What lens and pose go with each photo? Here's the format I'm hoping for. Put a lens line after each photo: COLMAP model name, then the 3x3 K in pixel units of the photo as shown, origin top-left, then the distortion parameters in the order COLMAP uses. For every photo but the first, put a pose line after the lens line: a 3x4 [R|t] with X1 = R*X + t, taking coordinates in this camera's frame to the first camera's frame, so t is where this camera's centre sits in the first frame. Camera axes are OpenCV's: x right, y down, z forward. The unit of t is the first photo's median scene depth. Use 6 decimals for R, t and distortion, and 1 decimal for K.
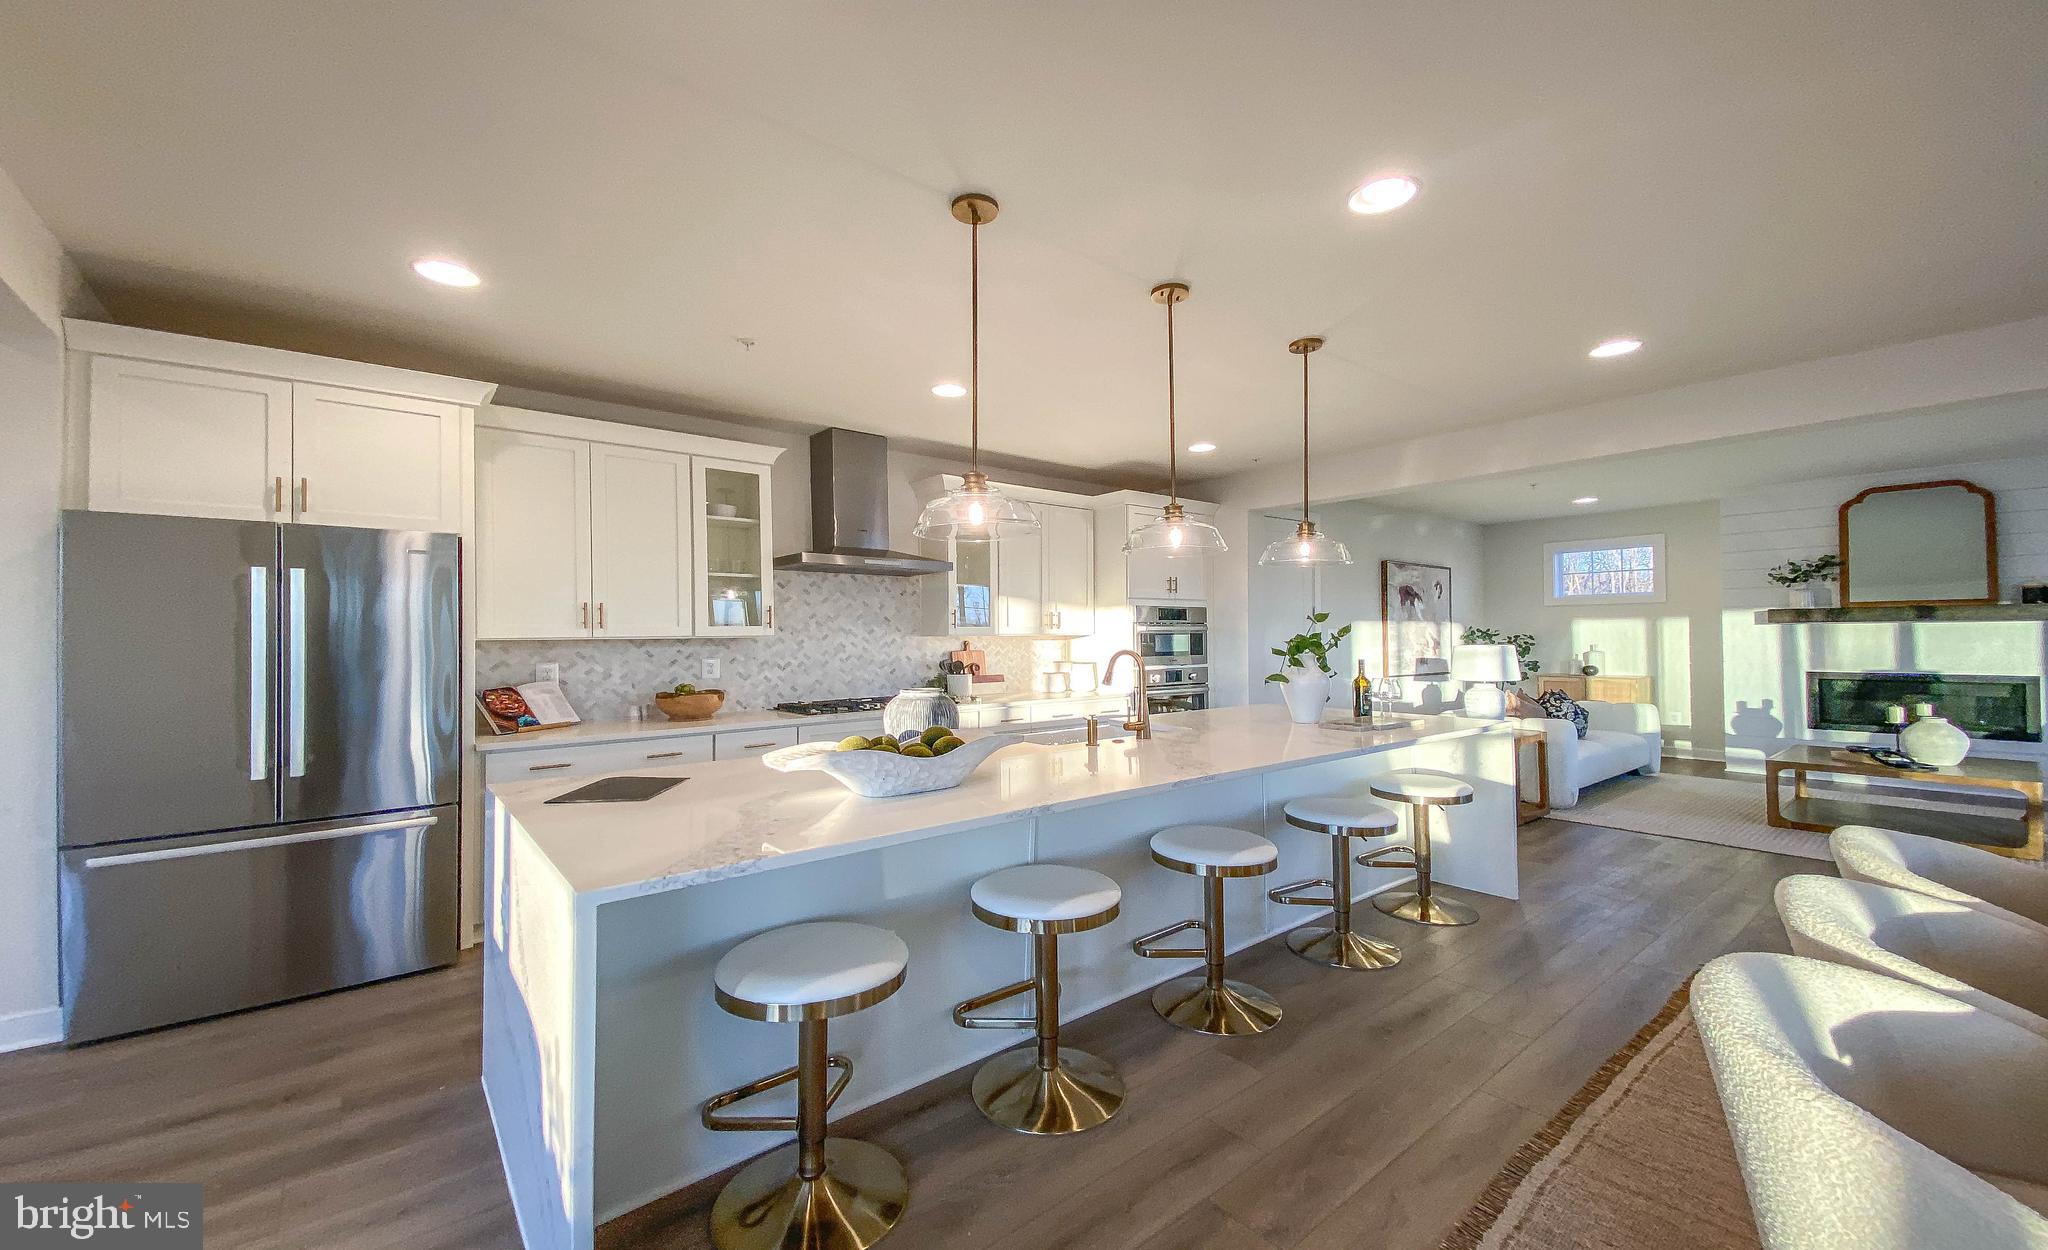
lens RADIAL K [[810.2, 0, 1024.0], [0, 810.2, 625.0], [0, 0, 1]] dist [-0.000073, -0.000191]
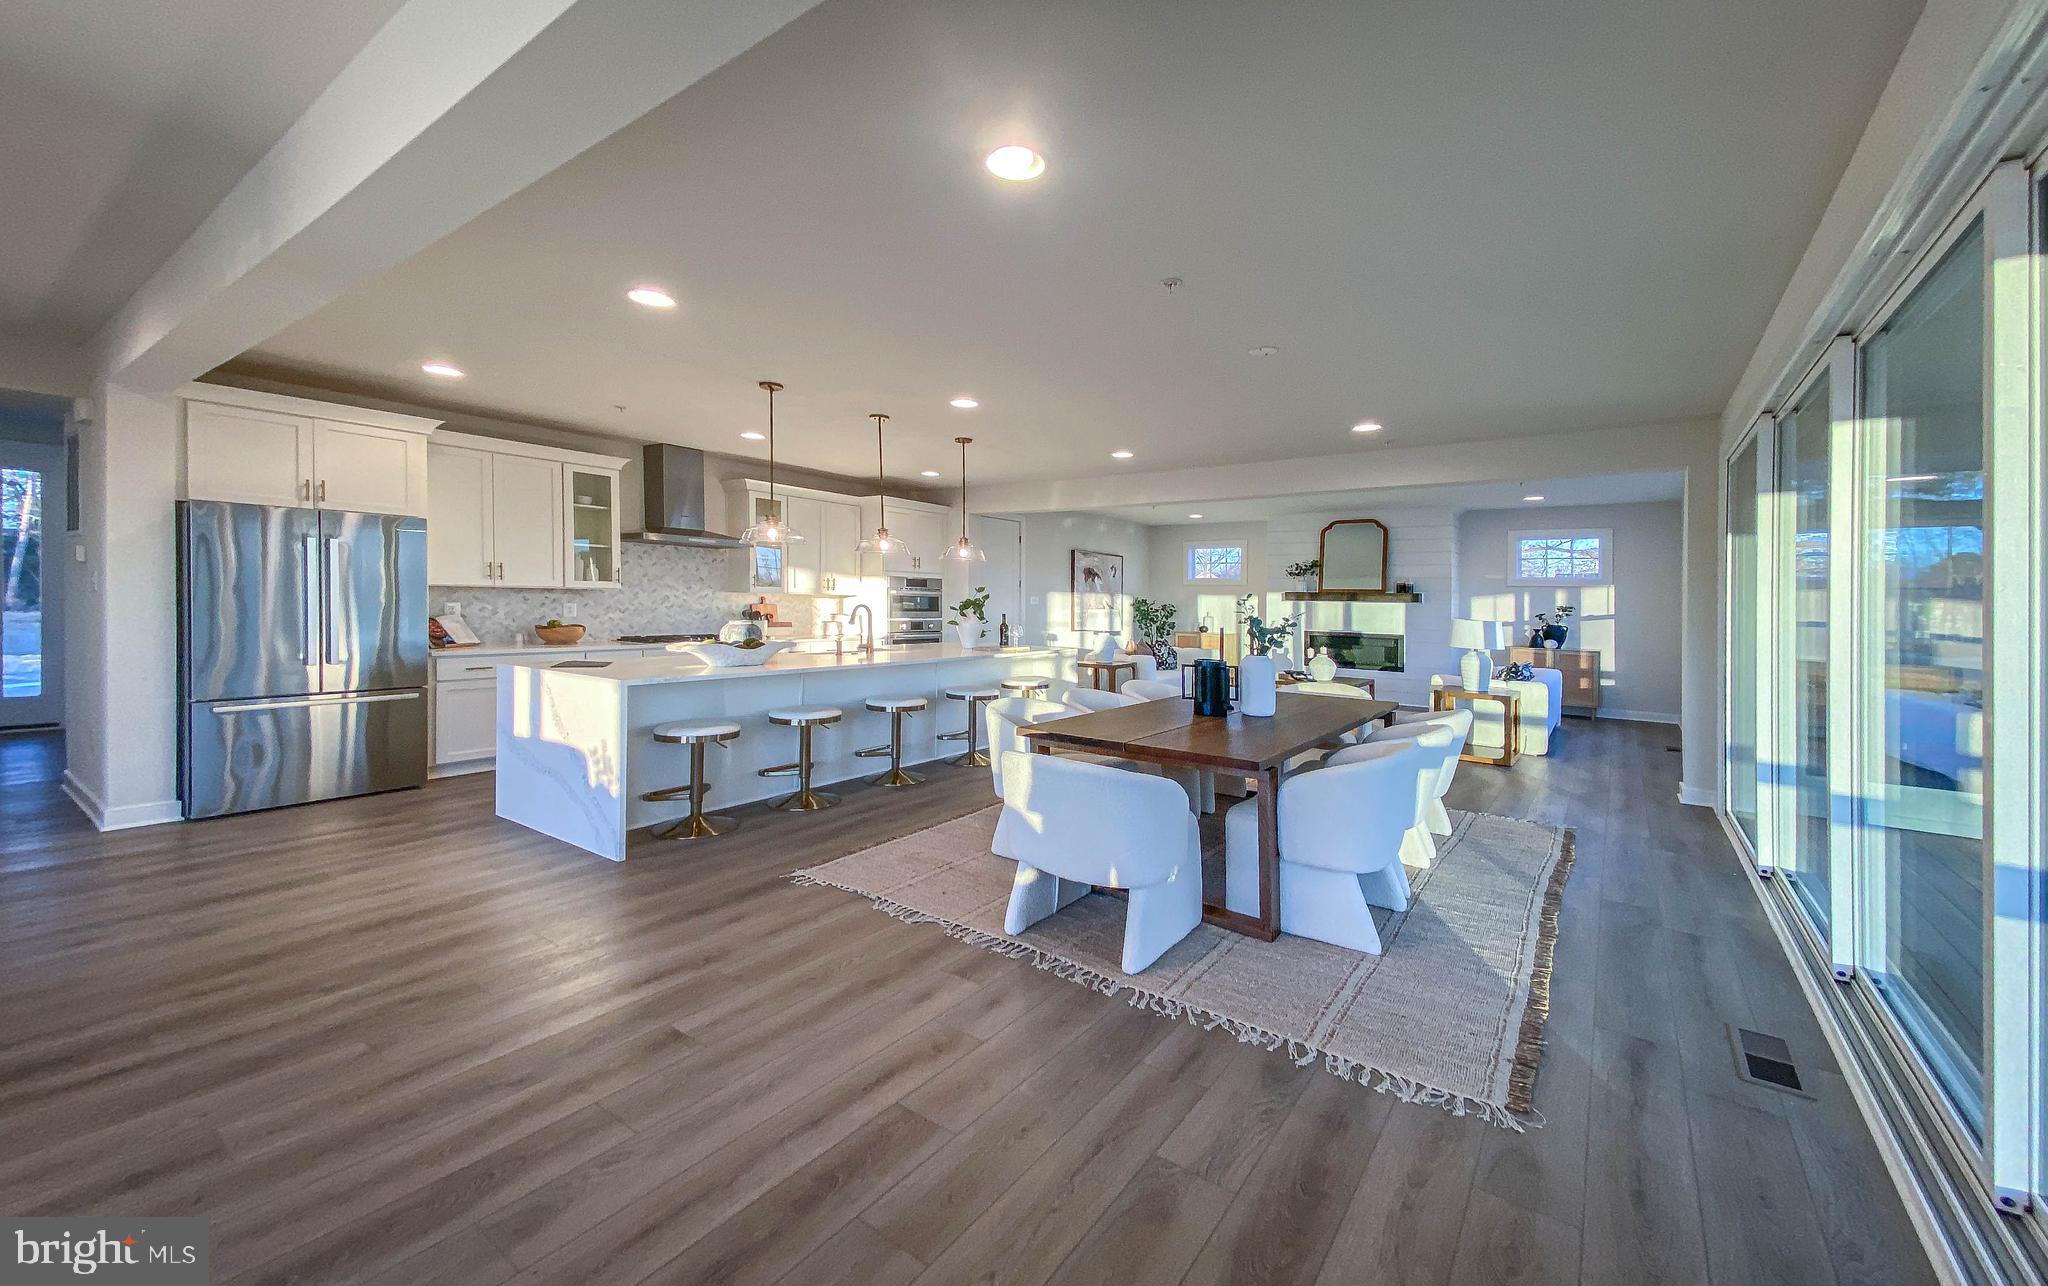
lens RADIAL K [[797.9, 0, 1052.8], [0, 797.9, 657.2], [0, 0, 1]] dist [0.031430, -0.000062]
pose [[0.960265, 0.008879, 0.278948, 0.028986], [-0.033059, 0.996076, 0.082100, -0.007560], [-0.277124, -0.088059, 0.956790, -0.562804]]
